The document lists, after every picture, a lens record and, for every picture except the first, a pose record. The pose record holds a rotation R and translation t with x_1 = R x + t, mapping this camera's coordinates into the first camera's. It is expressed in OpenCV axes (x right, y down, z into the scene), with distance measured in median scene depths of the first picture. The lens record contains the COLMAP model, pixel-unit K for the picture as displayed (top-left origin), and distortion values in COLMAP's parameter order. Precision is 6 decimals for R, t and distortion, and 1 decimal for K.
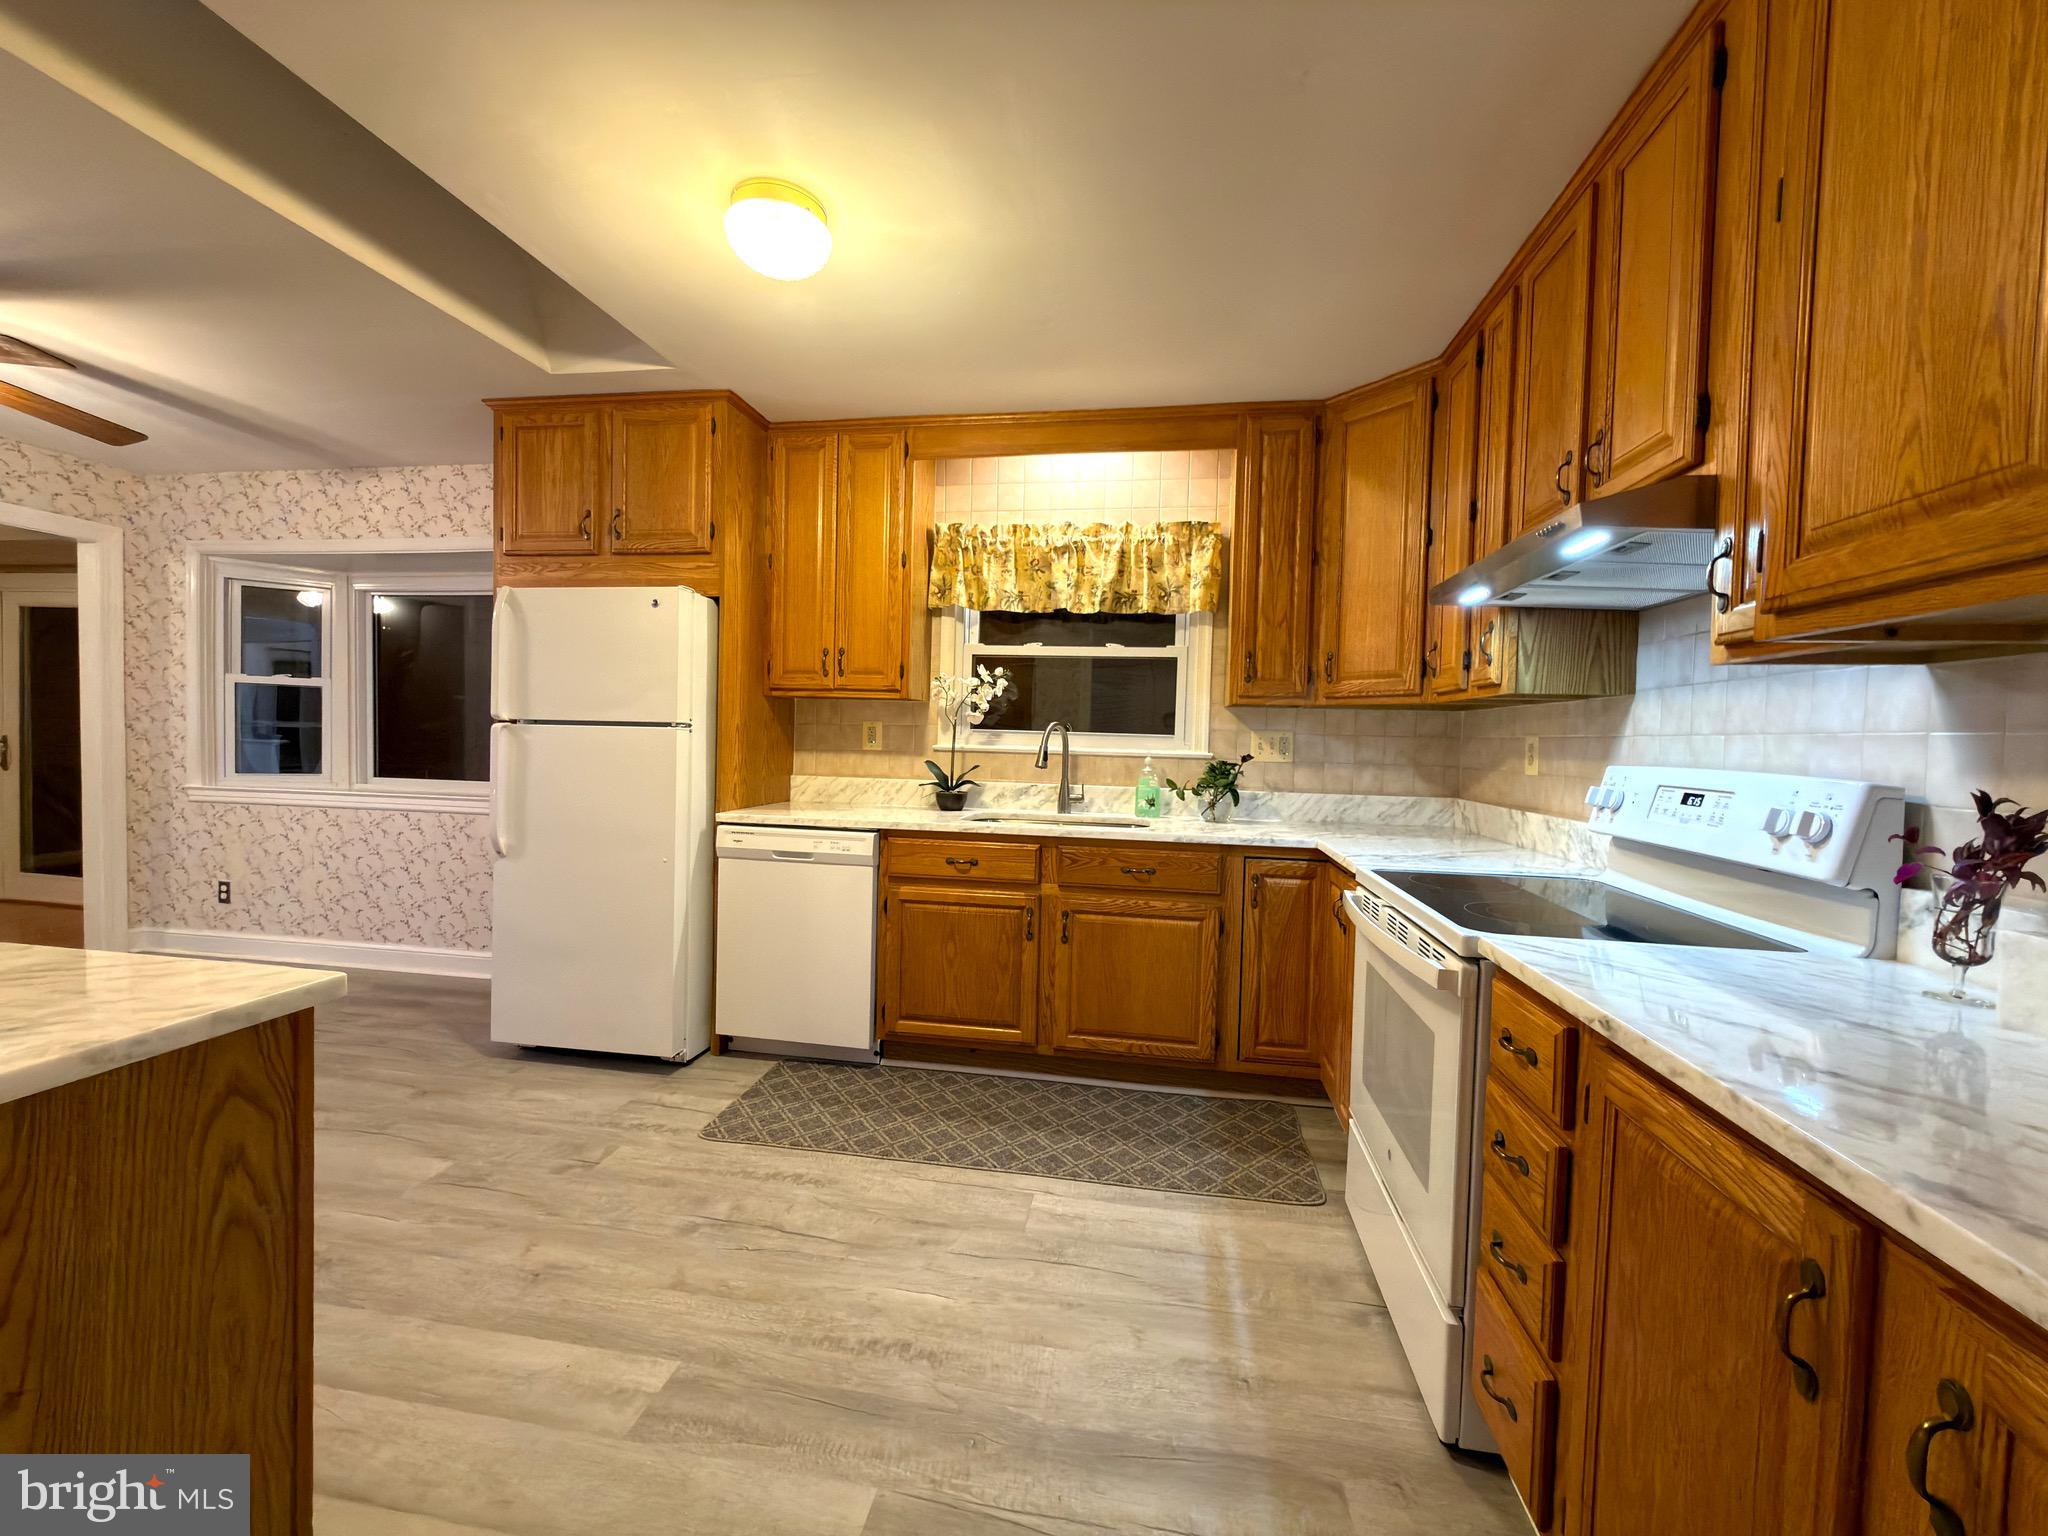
lens RADIAL K [[813.5, 0, 1023.2], [0, 813.5, 766.0], [0, 0, 1]] dist [0.000065, 0.000282]
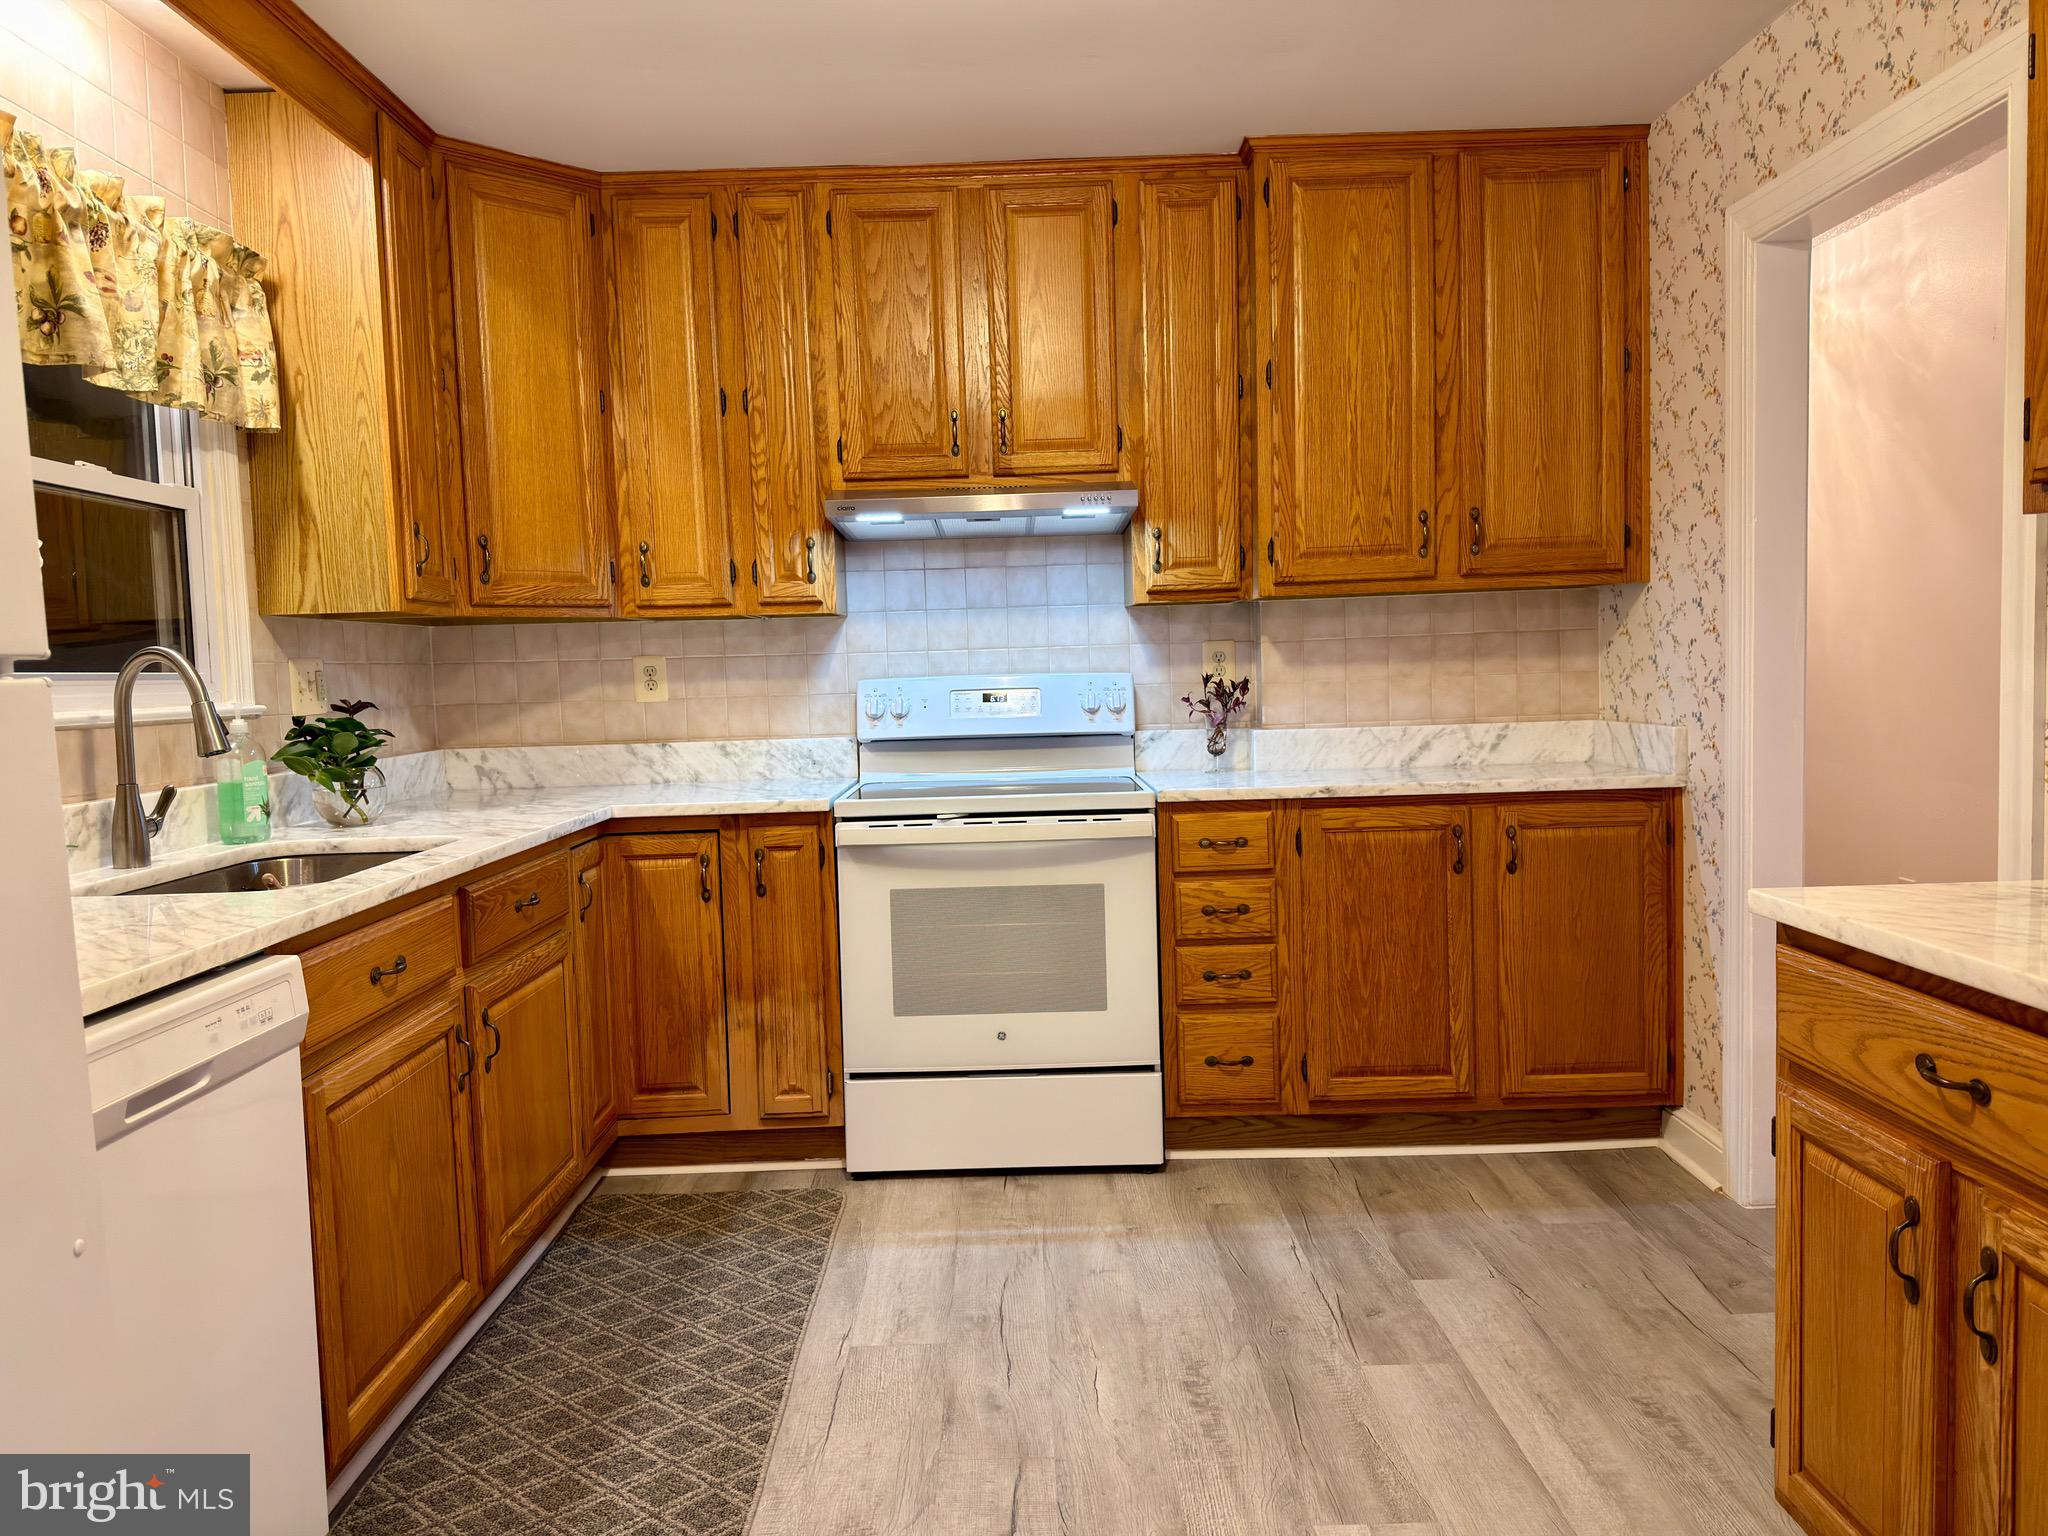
lens RADIAL K [[1424.2, 0, 1024.0], [0, 1424.2, 768.0], [0, 0, 1]] dist [0.177237, -0.370324]
pose [[-0.172130, -0.090080, 0.980947, -0.887586], [0.060880, 0.992934, 0.101863, -0.047191], [-0.983191, 0.077253, -0.165429, 0.792503]]
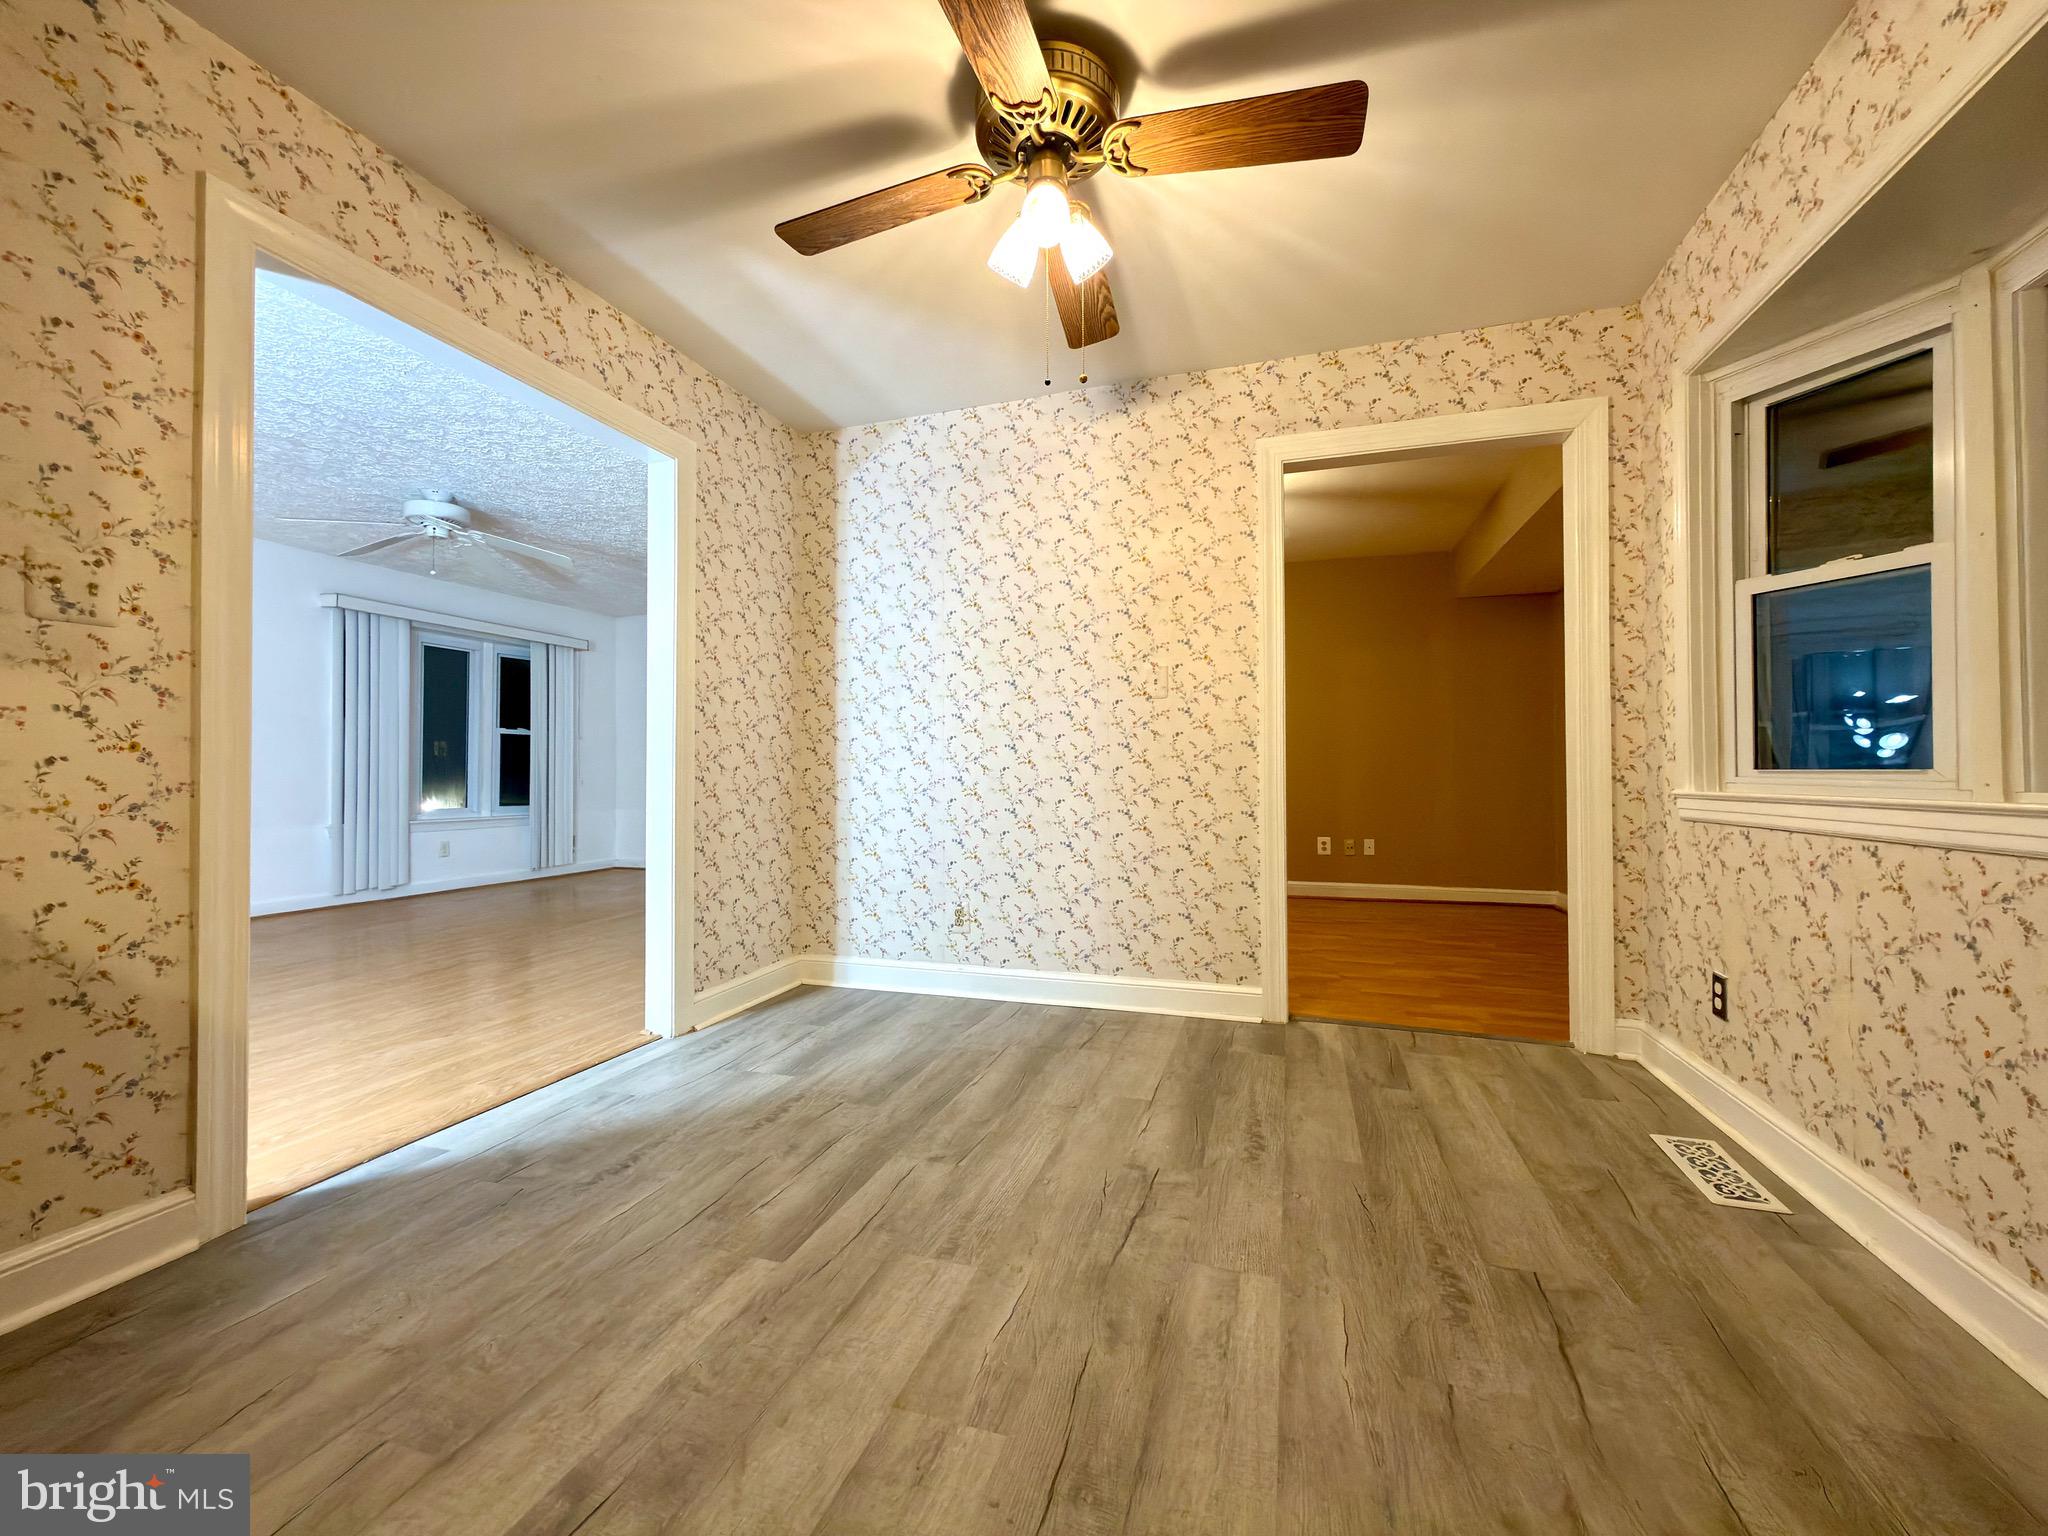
lens RADIAL K [[813.5, 0, 1023.2], [0, 813.5, 766.0], [0, 0, 1]] dist [0.000065, 0.000282]
pose [[-0.155558, -0.037513, -0.987114, -0.579824], [-0.034564, 0.998873, -0.032513, 0.059826], [0.987222, 0.029061, -0.156679, 0.936646]]
